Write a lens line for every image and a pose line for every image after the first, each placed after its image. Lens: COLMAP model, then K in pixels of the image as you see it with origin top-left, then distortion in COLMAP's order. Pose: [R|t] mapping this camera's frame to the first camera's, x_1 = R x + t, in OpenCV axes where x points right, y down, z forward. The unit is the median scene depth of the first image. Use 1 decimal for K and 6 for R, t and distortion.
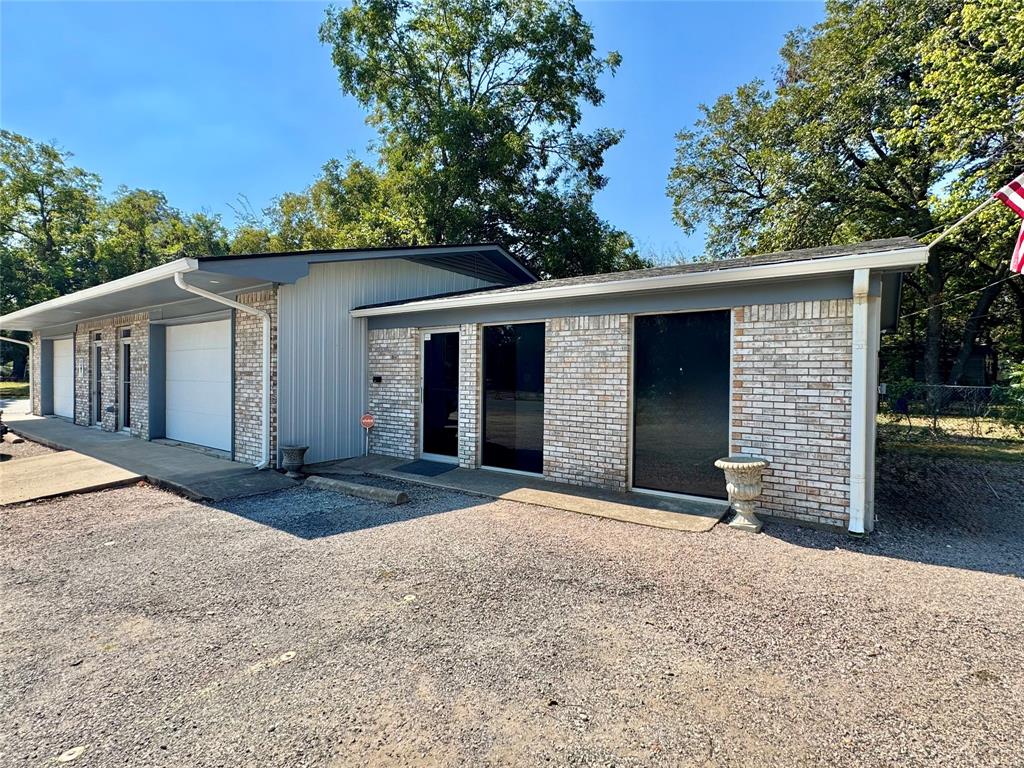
lens RADIAL K [[500.8, 0, 513.0], [0, 500.8, 380.7], [0, 0, 1]] dist [-0.001099, 0.000572]
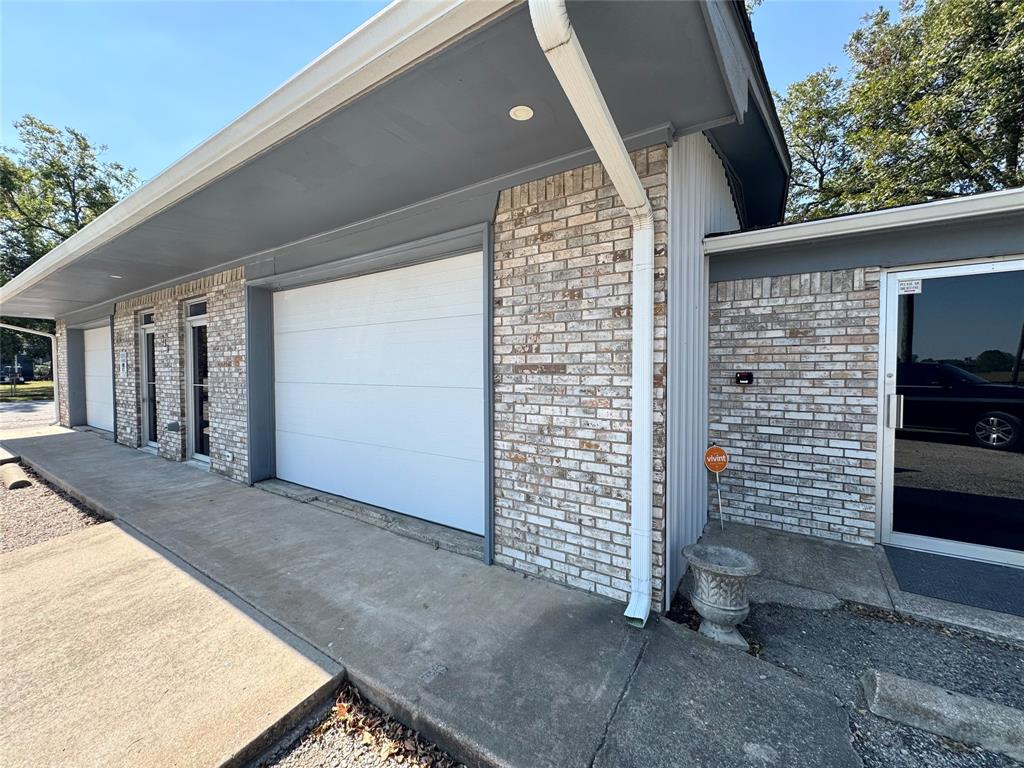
lens RADIAL K [[409.0, 0, 513.2], [0, 409.0, 380.5], [0, 0, 1]] dist [-0.000662, 0.000356]
pose [[0.998400, -0.012132, 0.055224, -0.390009], [0.011213, 0.999794, 0.016919, -0.007330], [-0.055418, -0.016272, 0.998331, 0.443860]]
